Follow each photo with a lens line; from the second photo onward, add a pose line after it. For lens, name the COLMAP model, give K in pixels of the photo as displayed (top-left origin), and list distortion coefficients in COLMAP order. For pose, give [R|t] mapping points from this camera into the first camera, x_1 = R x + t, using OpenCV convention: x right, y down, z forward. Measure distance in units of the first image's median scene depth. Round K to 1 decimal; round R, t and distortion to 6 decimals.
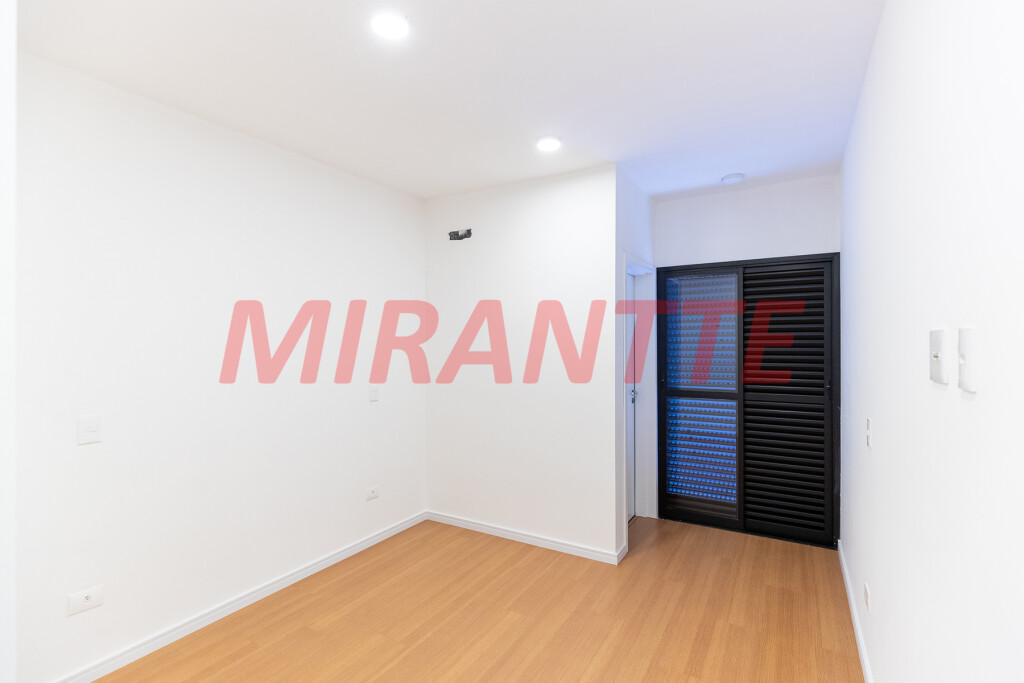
lens RADIAL K [[455.0, 0, 512.0], [0, 455.0, 341.5], [0, 0, 1]] dist [-0.002035, -0.000307]
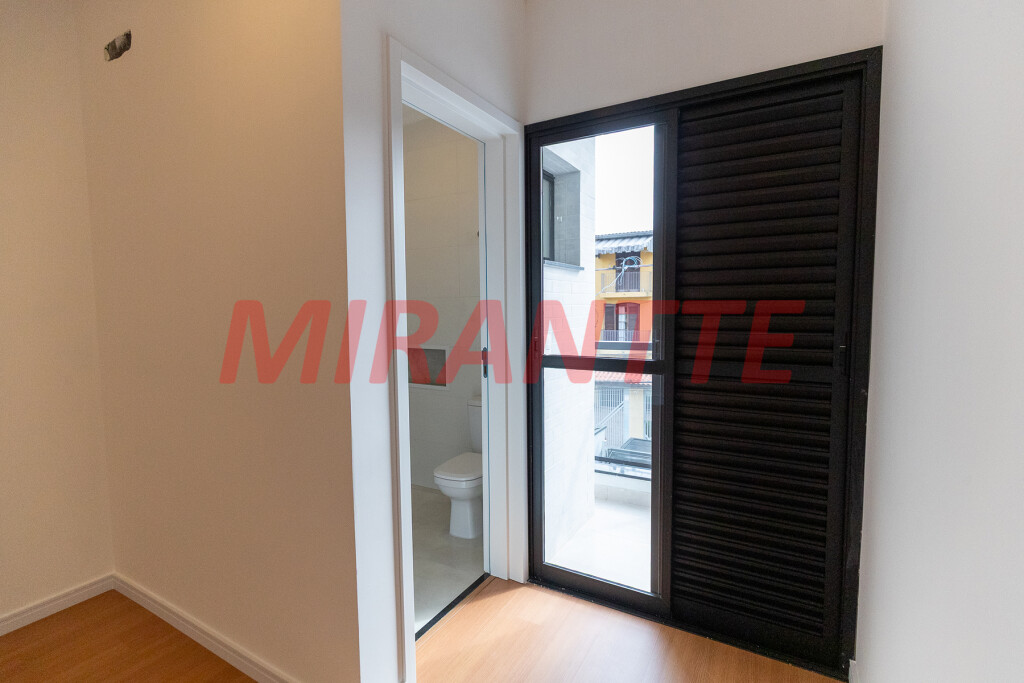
lens RADIAL K [[459.4, 0, 517.1], [0, 459.4, 333.8], [0, 0, 1]] dist [-0.002678, 0.000020]
pose [[0.999979, -0.001065, -0.006448, 0.354209], [0.001467, 0.998029, 0.062735, 0.054127], [0.006369, -0.062744, 0.998009, 0.513968]]
